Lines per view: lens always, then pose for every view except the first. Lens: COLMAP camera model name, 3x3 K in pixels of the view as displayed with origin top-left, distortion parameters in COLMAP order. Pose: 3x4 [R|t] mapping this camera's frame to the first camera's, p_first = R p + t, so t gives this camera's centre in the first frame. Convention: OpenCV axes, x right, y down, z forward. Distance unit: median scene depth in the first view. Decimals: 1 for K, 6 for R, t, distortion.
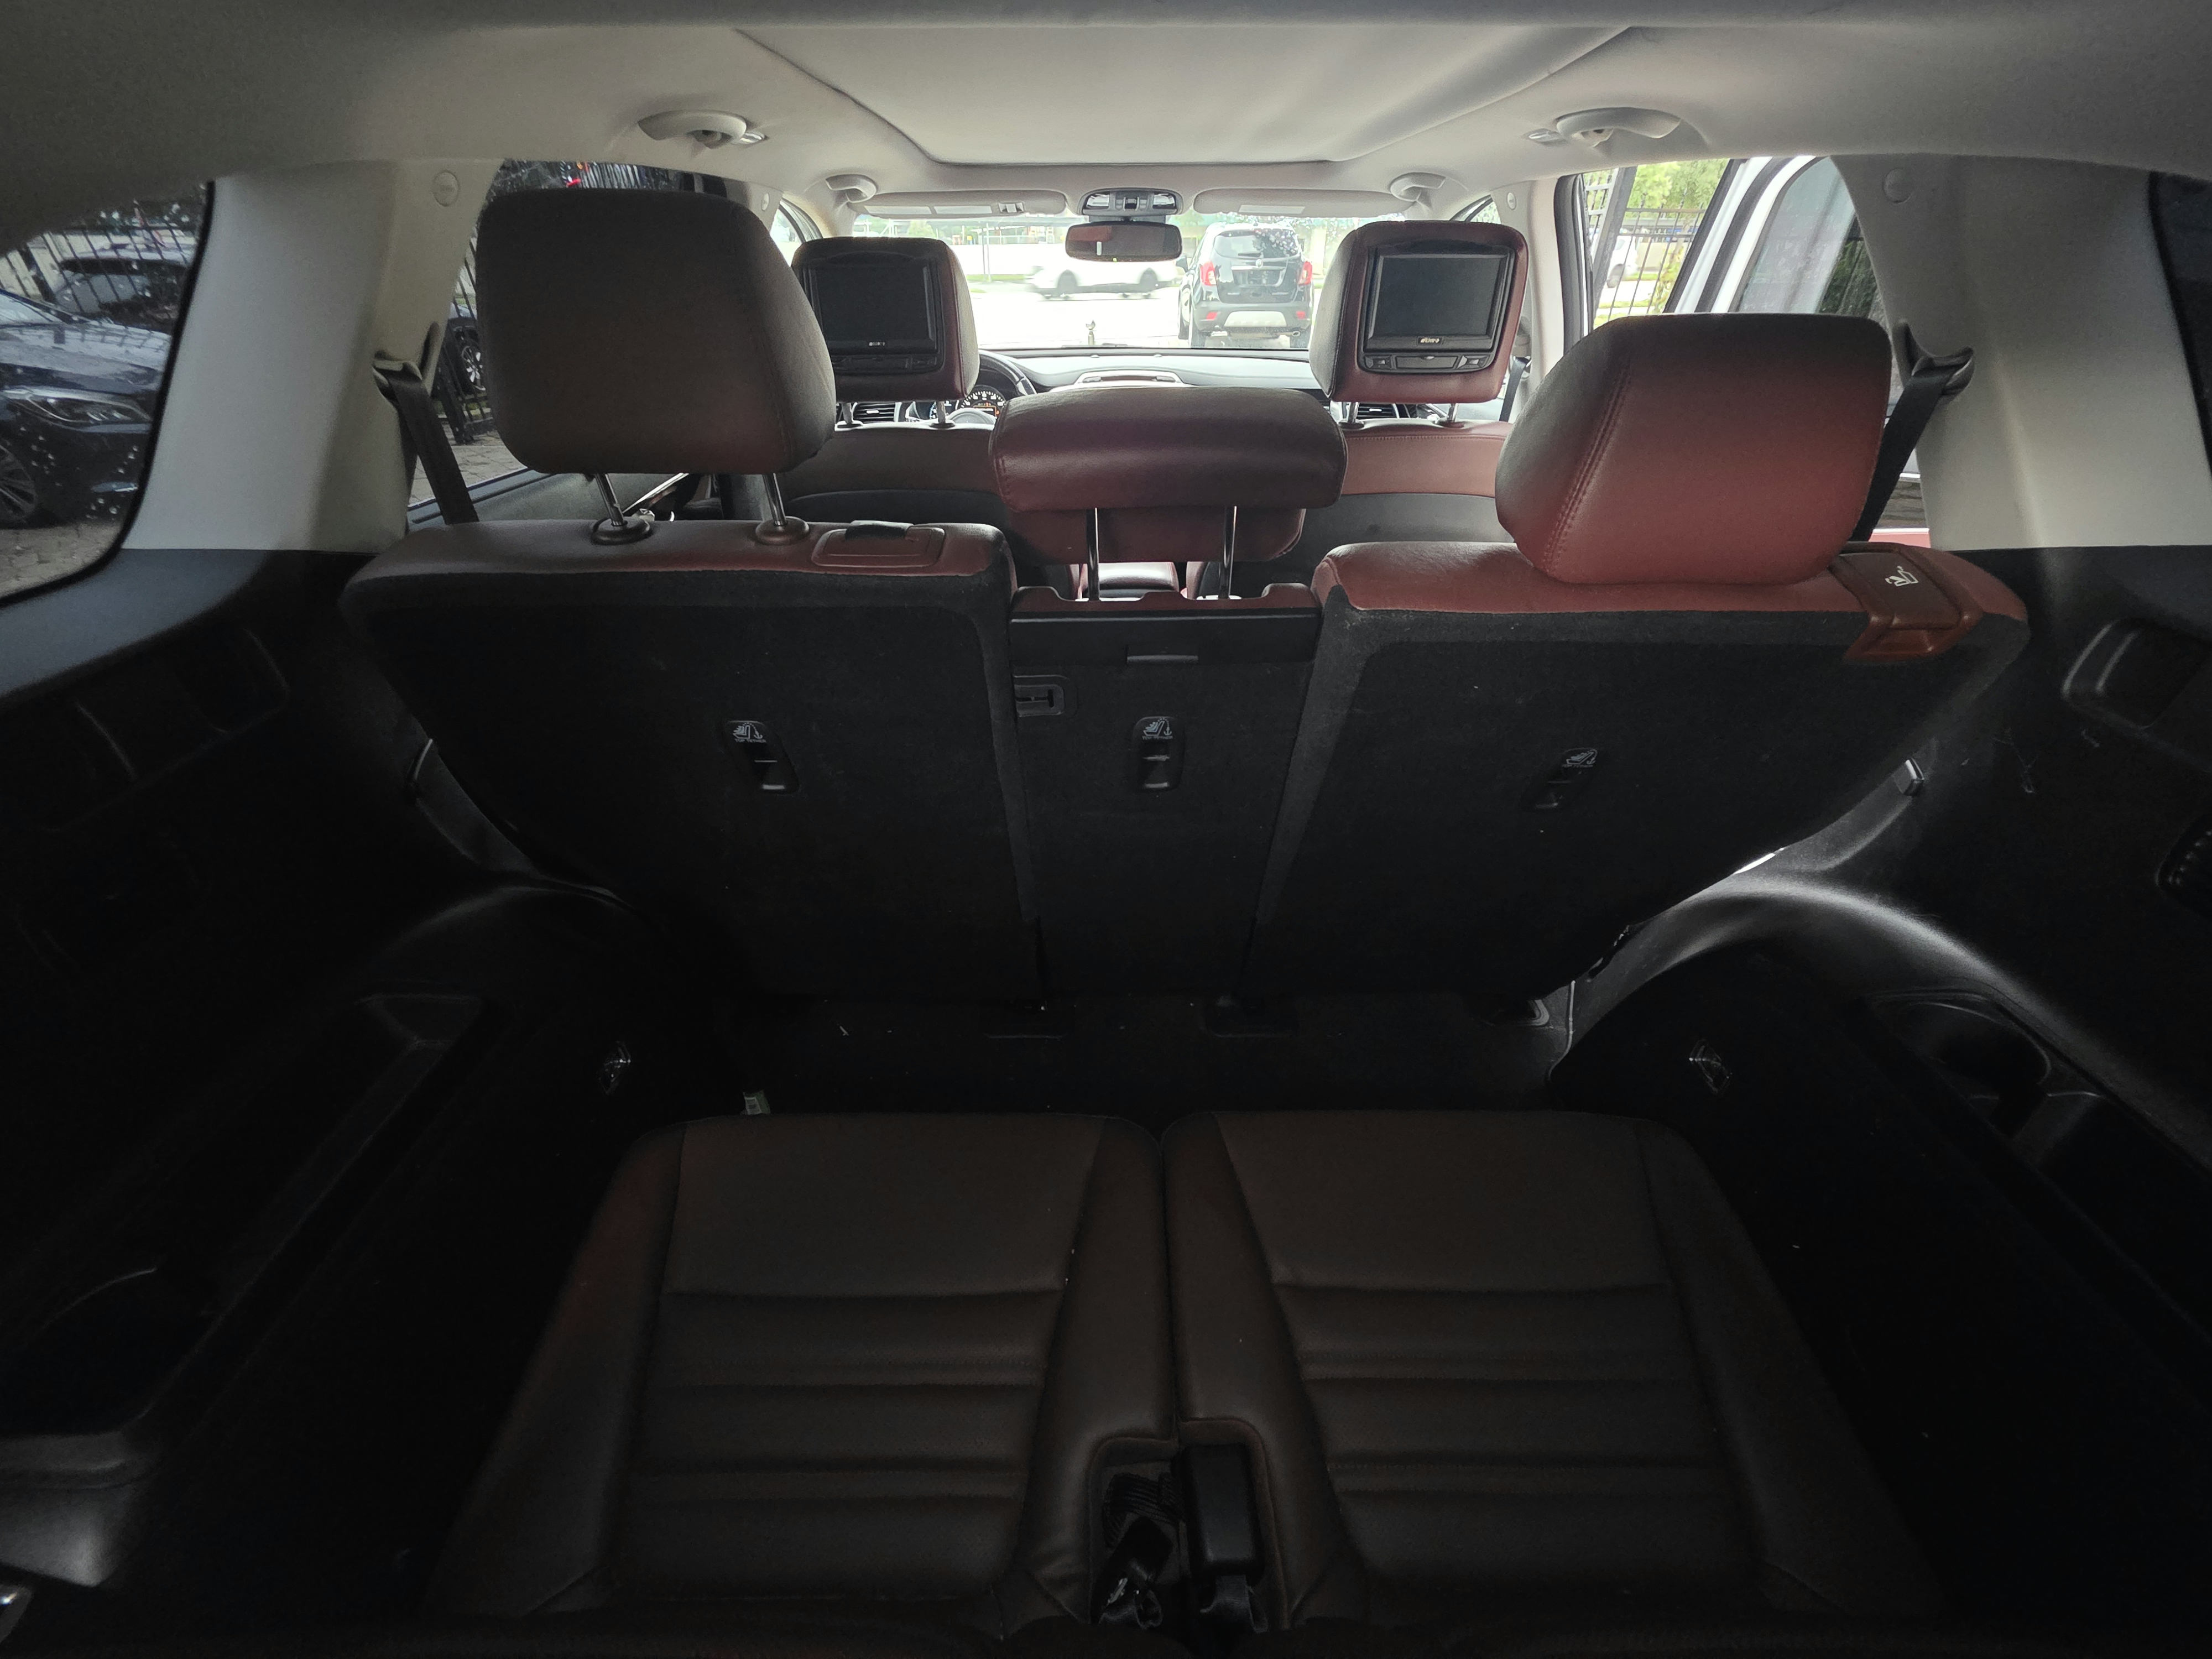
lens RADIAL K [[890.3, 0, 1106.0], [0, 890.3, 829.5], [0, 0, 1]] dist [-0.000426, 0.000260]
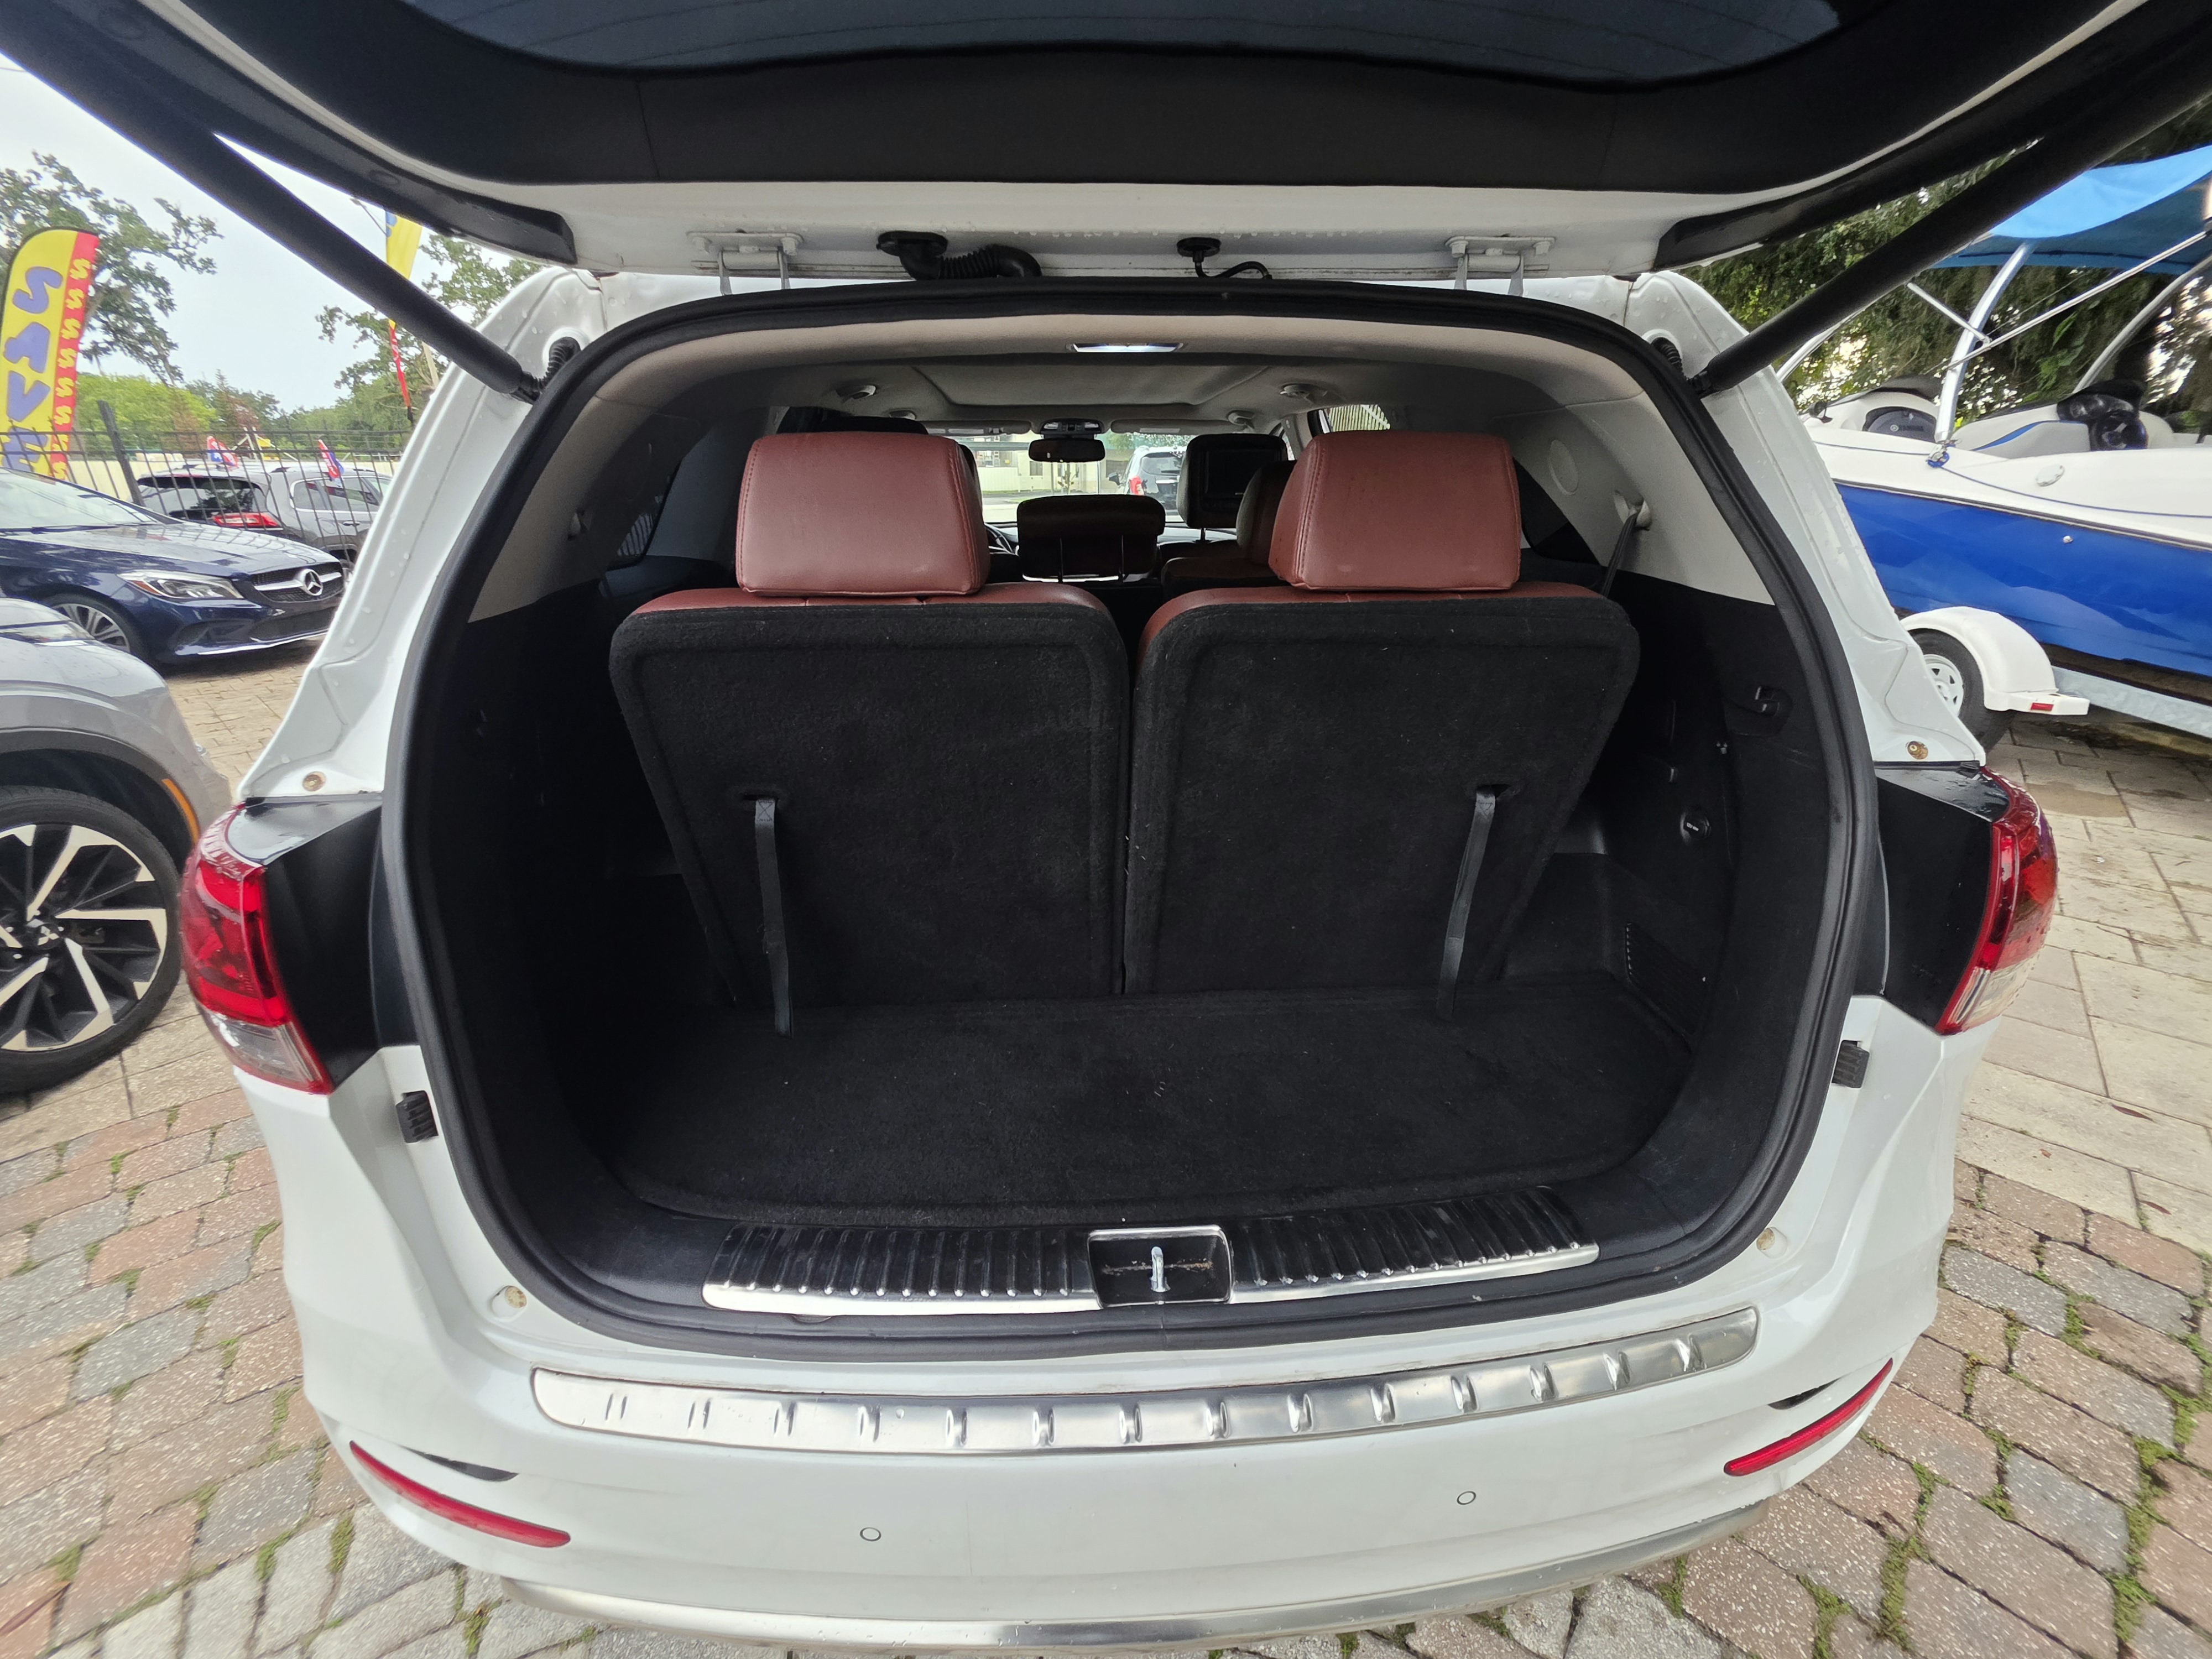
lens RADIAL K [[889.0, 0, 1097.9], [0, 889.0, 836.8], [0, 0, 1]] dist [-0.002191, 0.000213]
pose [[0.998609, -0.021776, 0.048024, -0.016735], [0.030321, 0.982255, -0.185085, 0.309338], [-0.043142, 0.186284, 0.981548, -0.421806]]
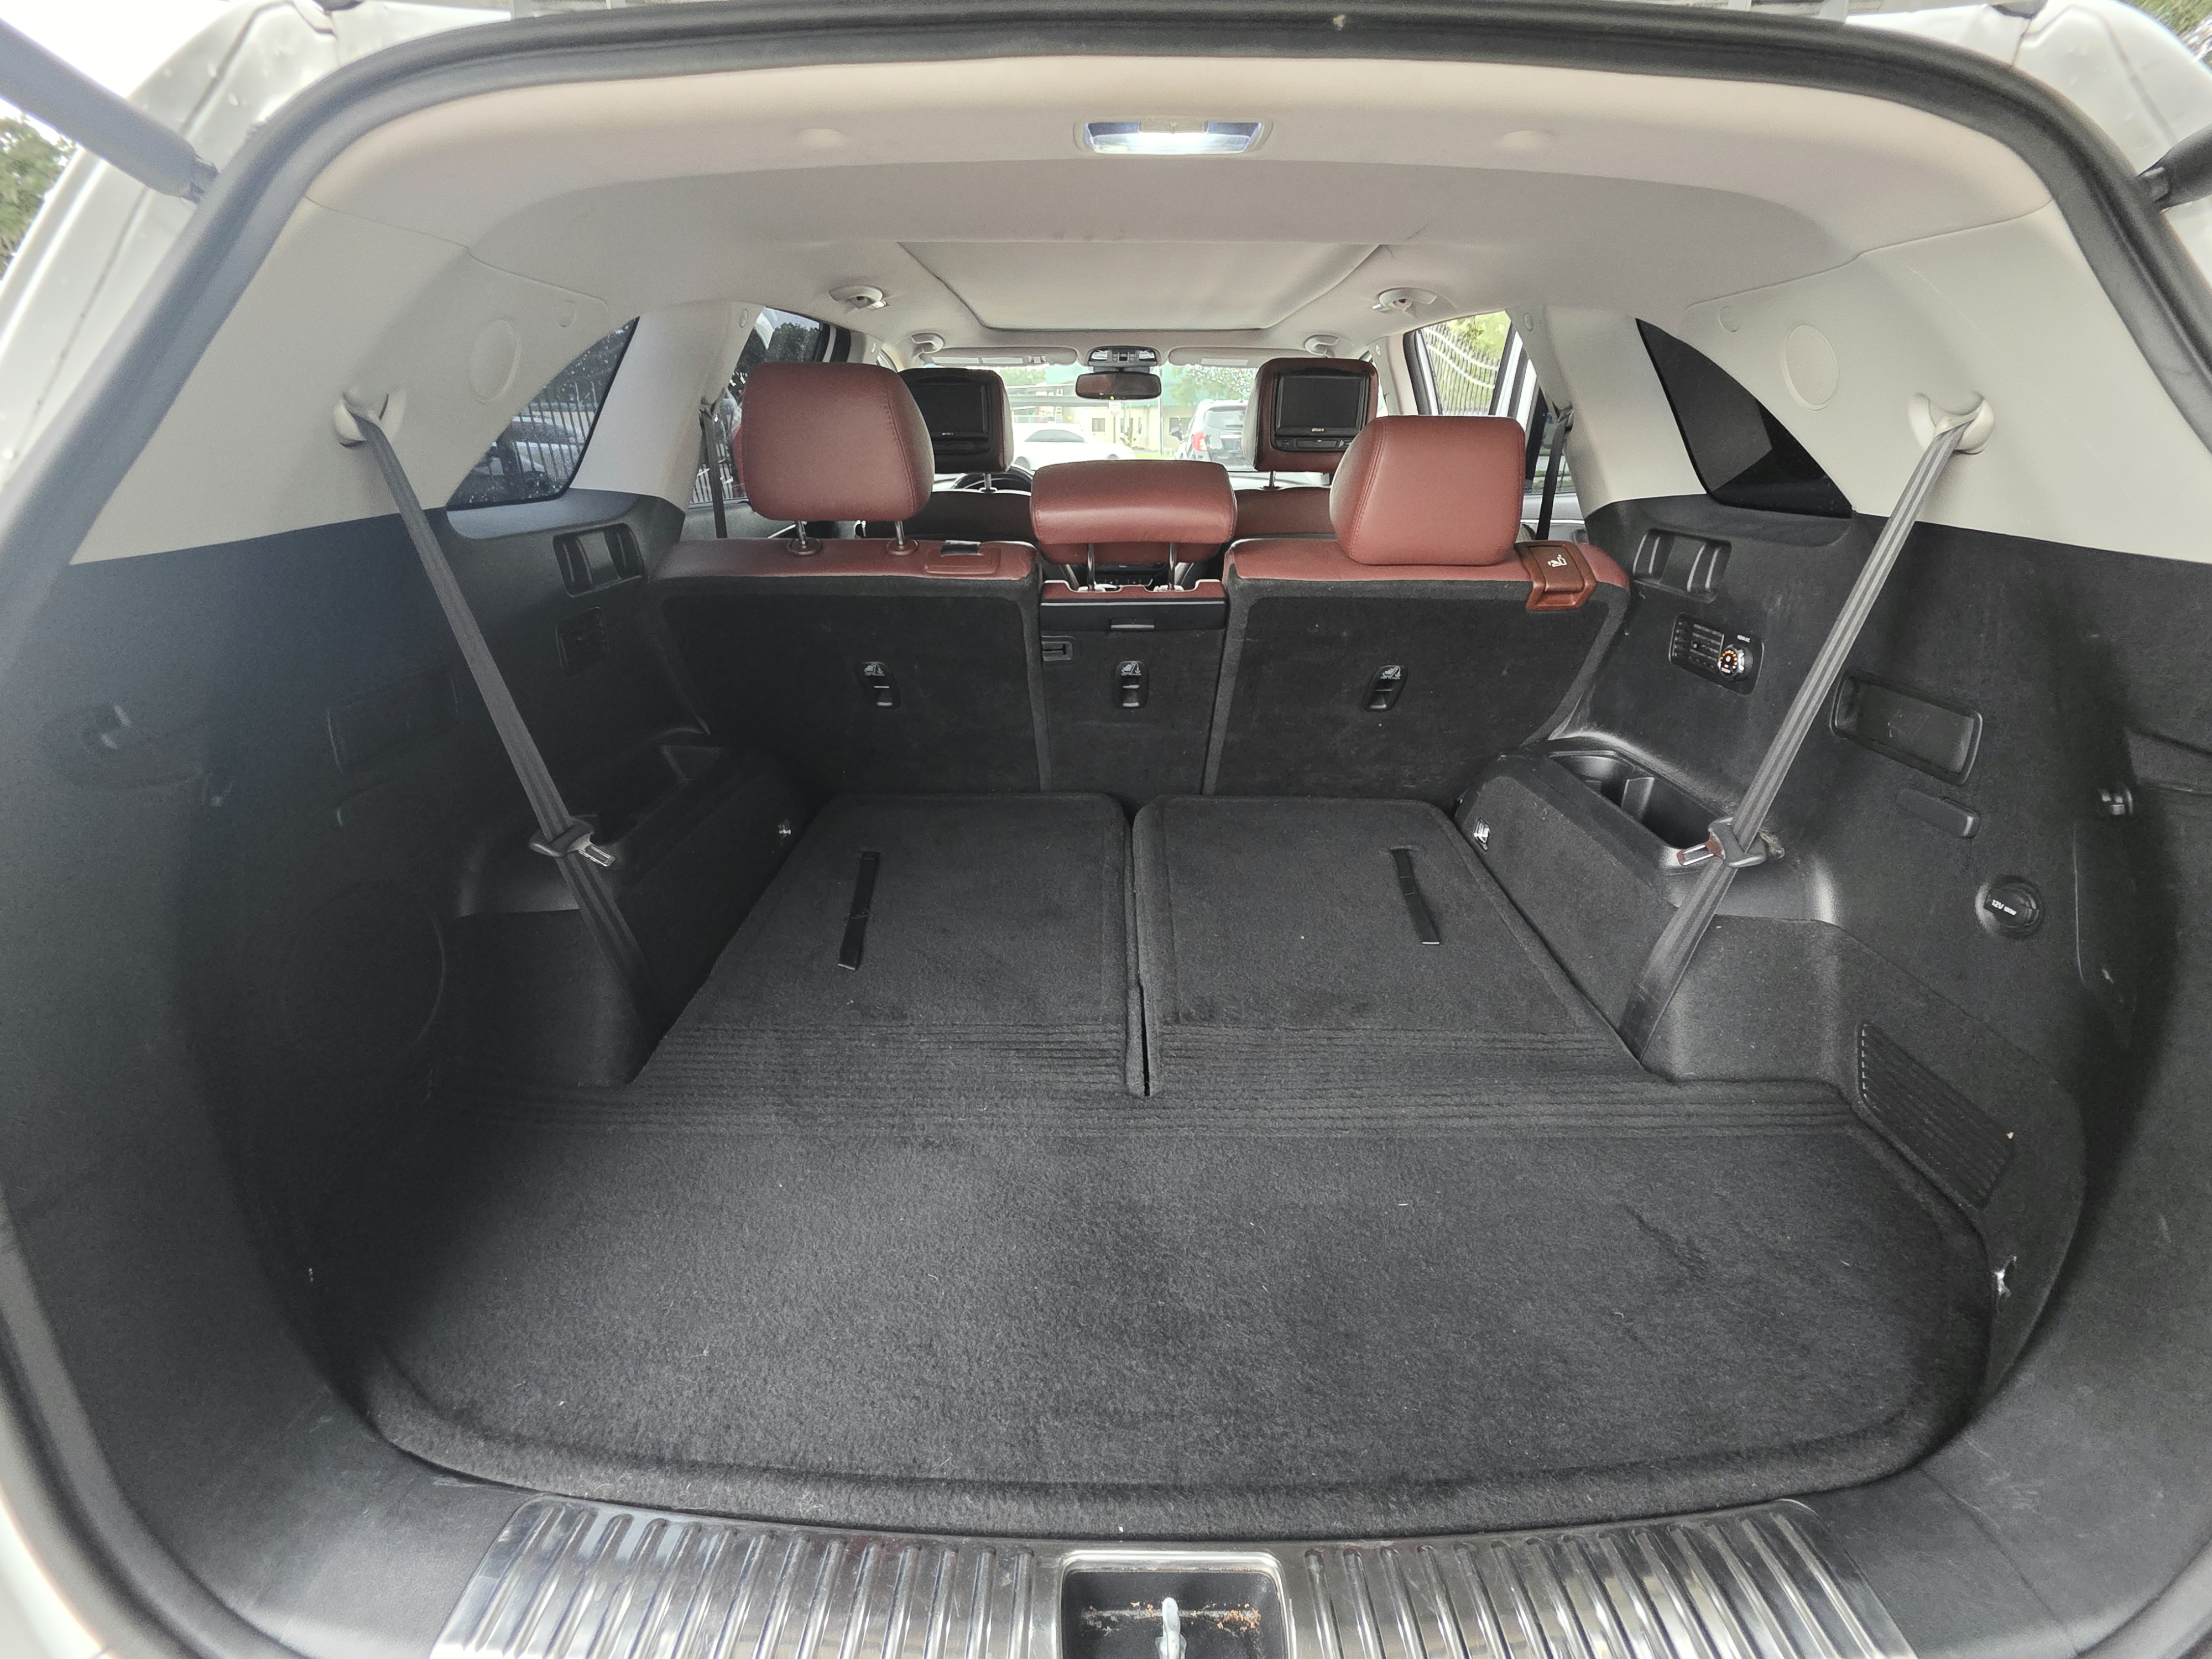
lens RADIAL K [[890.3, 0, 1106.0], [0, 890.3, 829.5], [0, 0, 1]] dist [-0.000426, 0.000260]
pose [[0.999974, 0.007150, -0.001183, 0.008051], [-0.007247, 0.988236, -0.152762, 0.235851], [0.000077, 0.152766, 0.988262, -0.257975]]
